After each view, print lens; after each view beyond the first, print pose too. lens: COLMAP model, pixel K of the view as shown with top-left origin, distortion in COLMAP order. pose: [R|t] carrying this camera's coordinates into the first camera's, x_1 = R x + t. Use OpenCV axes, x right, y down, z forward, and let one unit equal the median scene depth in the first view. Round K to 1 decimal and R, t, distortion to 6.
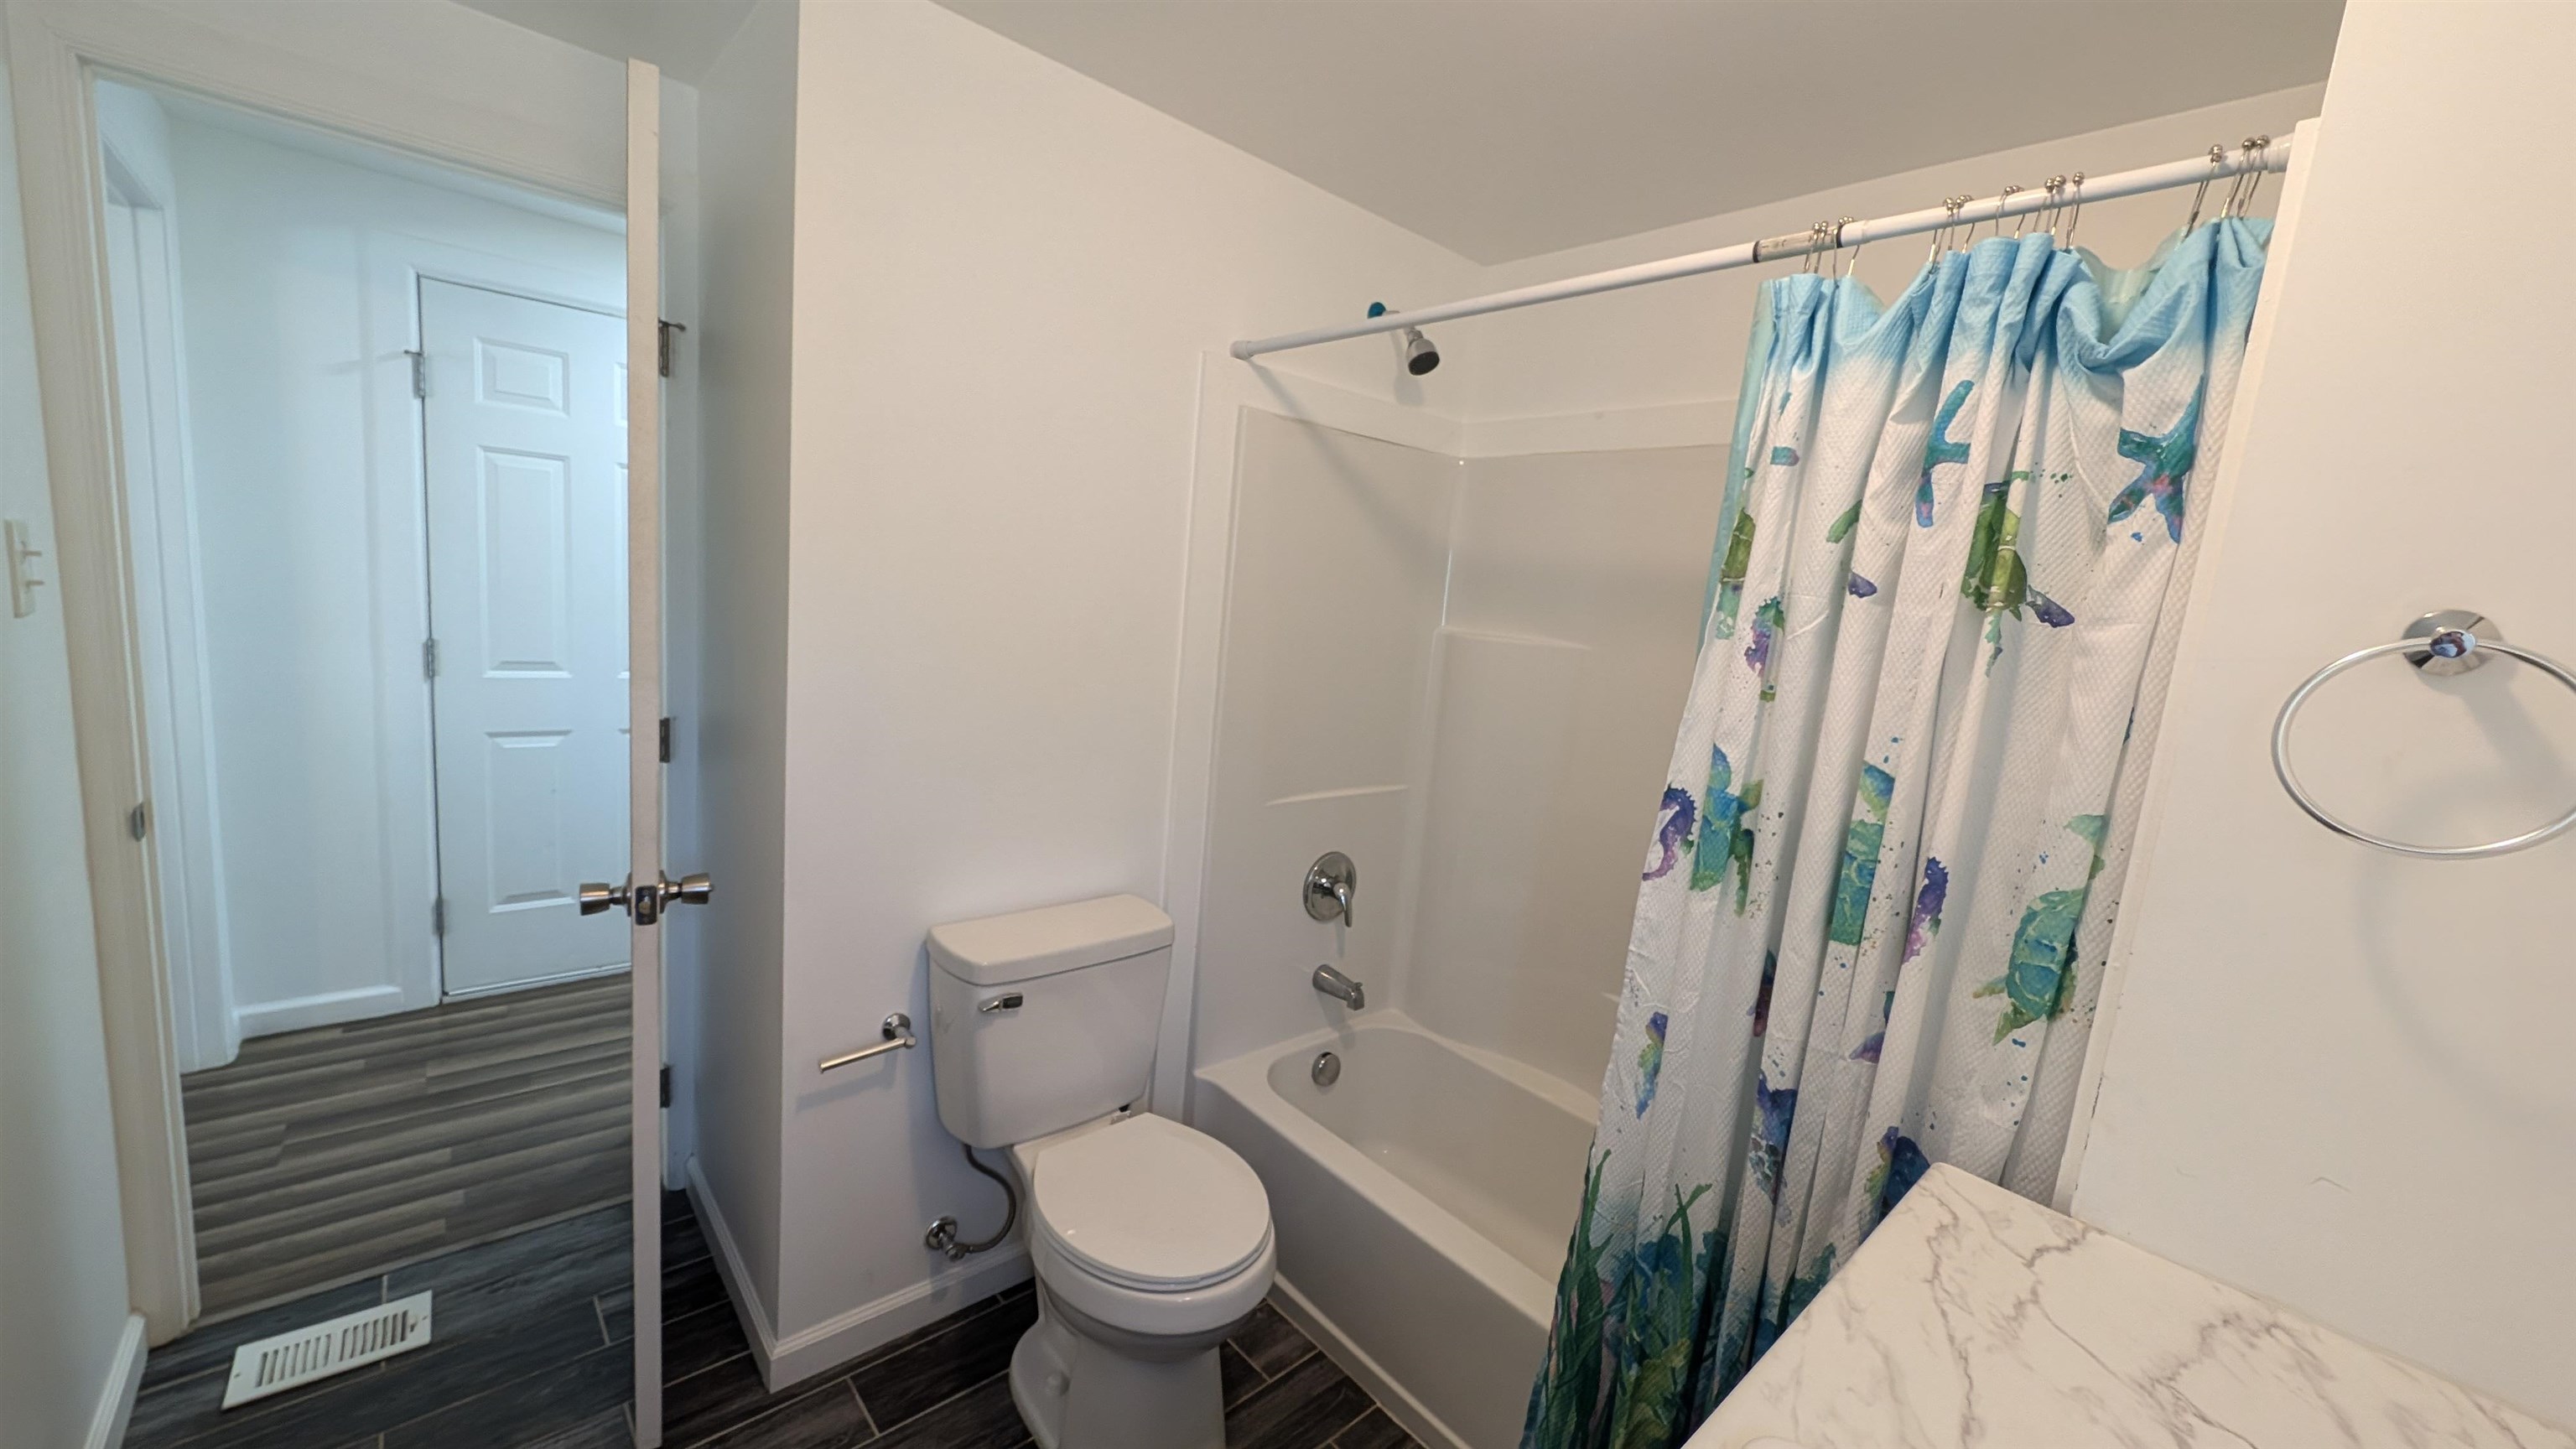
lens RADIAL K [[961.0, 0, 1279.1], [0, 961.0, 732.0], [0, 0, 1]] dist [0.001102, -0.000237]
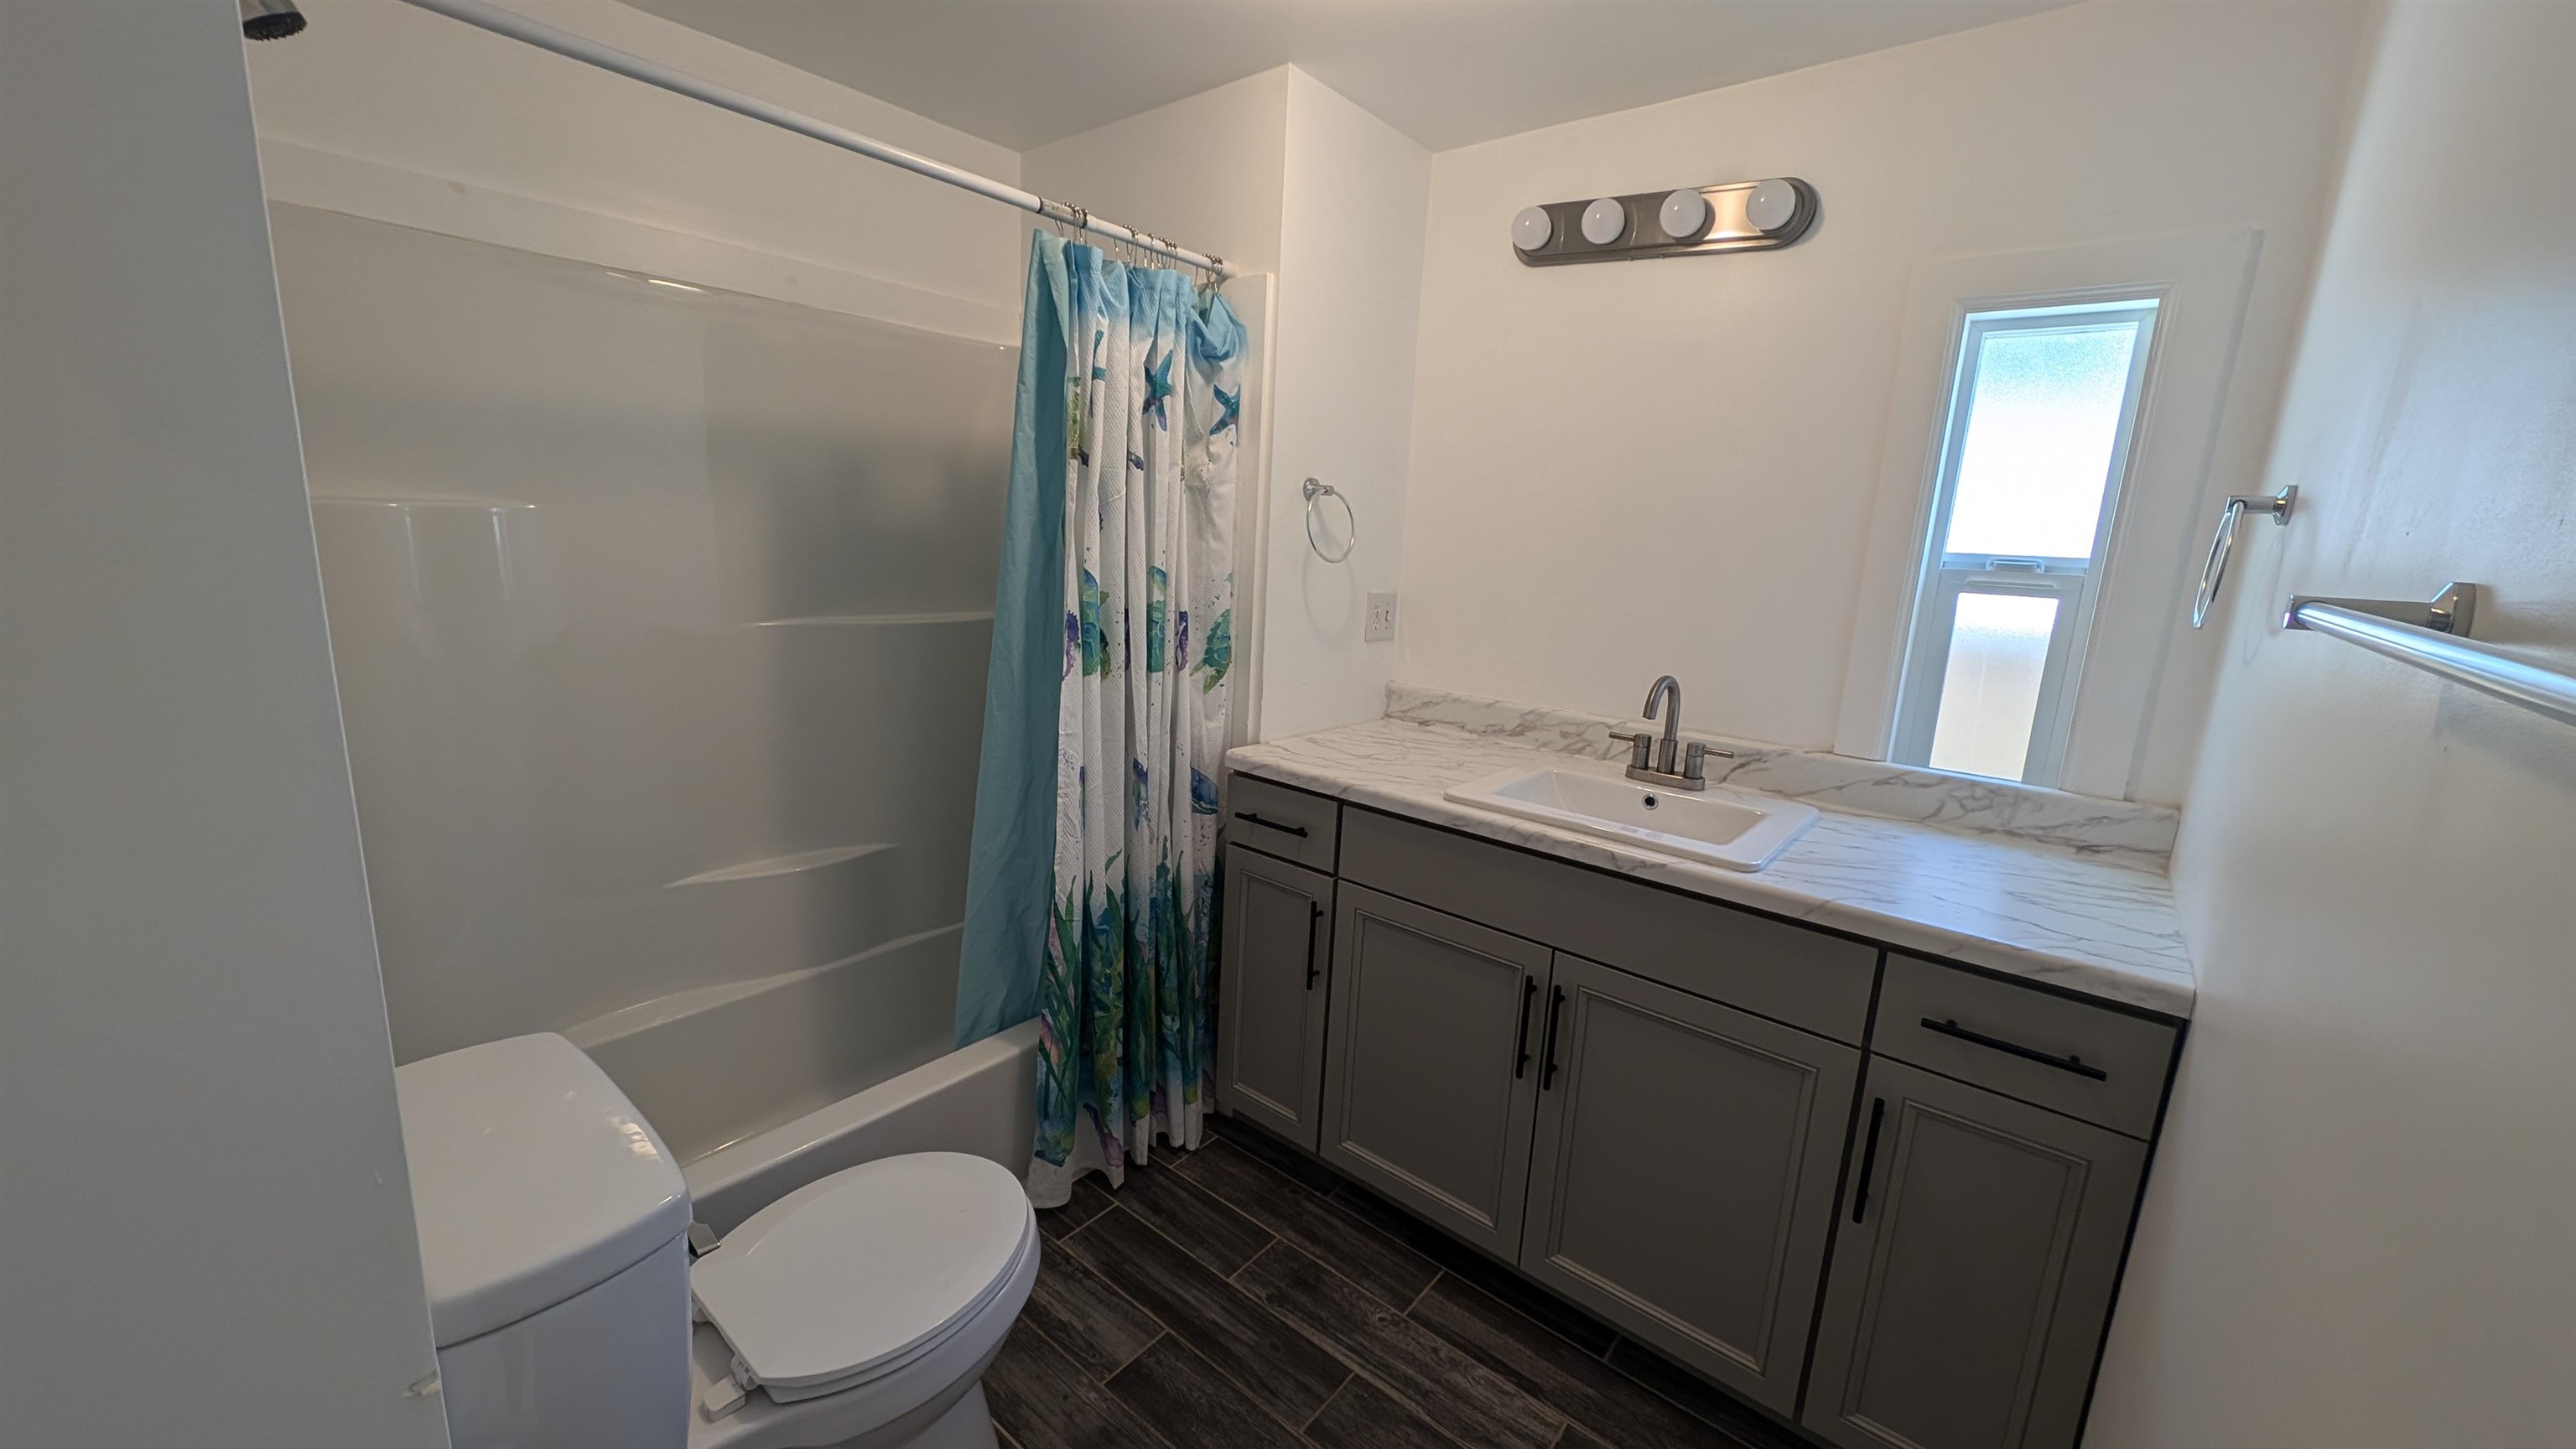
lens RADIAL K [[961.0, 0, 1283.8], [0, 961.0, 724.2], [0, 0, 1]] dist [0.001102, -0.000237]
pose [[-0.151991, -0.298196, 0.942326, -1.160996], [0.087199, 0.945639, 0.313309, -0.226223], [-0.984528, 0.129790, -0.117726, 1.015435]]
